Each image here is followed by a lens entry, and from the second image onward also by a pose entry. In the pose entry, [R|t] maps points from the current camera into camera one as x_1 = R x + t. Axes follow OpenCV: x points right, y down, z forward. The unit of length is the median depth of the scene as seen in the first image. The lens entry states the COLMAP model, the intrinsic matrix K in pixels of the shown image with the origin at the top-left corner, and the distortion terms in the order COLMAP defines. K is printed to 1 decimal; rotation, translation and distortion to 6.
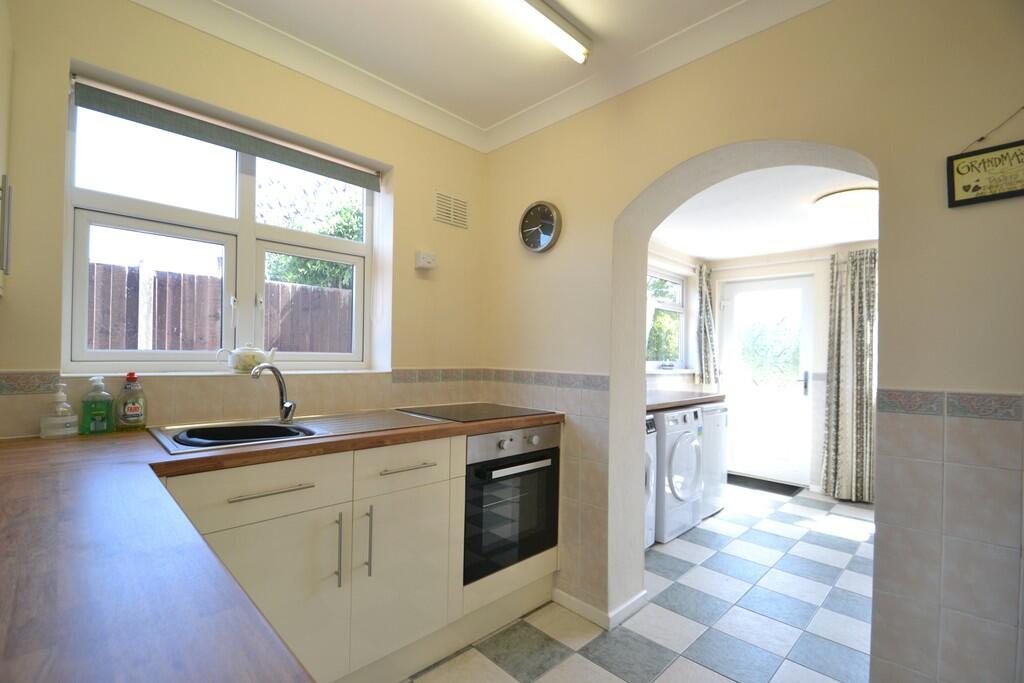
lens RADIAL K [[453.7, 0, 490.4], [0, 453.7, 353.5], [0, 0, 1]] dist [0.014423, -0.014964]
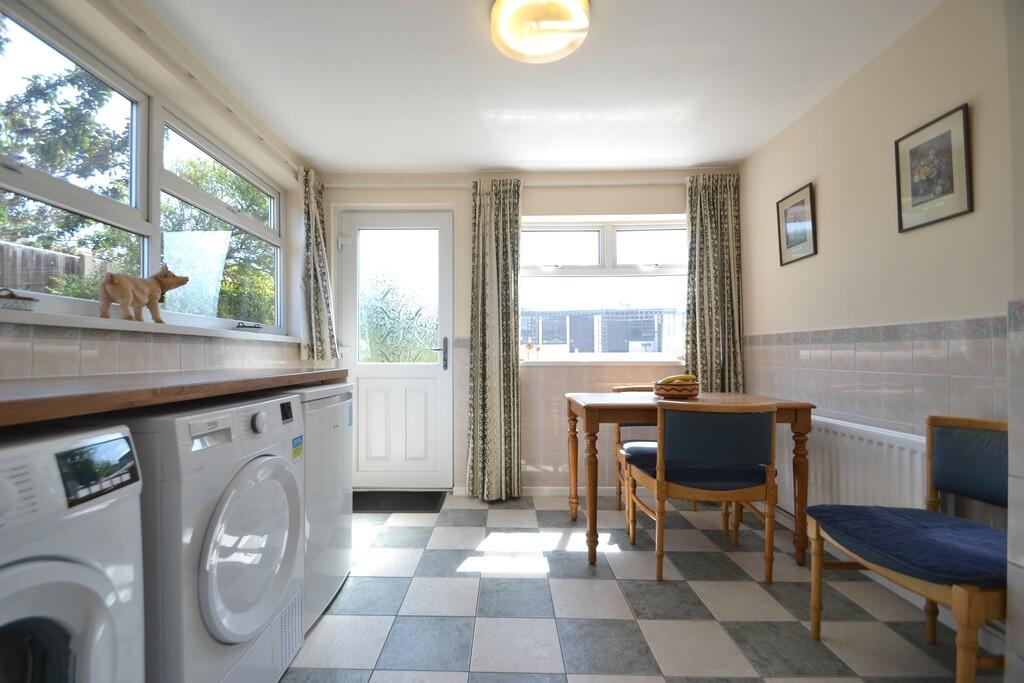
lens RADIAL K [[453.7, 0, 490.4], [0, 453.7, 353.5], [0, 0, 1]] dist [0.014423, -0.014964]
pose [[0.706315, -0.017255, 0.707687, 0.230649], [0.011582, 0.999851, 0.012819, 0.062238], [-0.707803, -0.000858, 0.706409, 0.451599]]
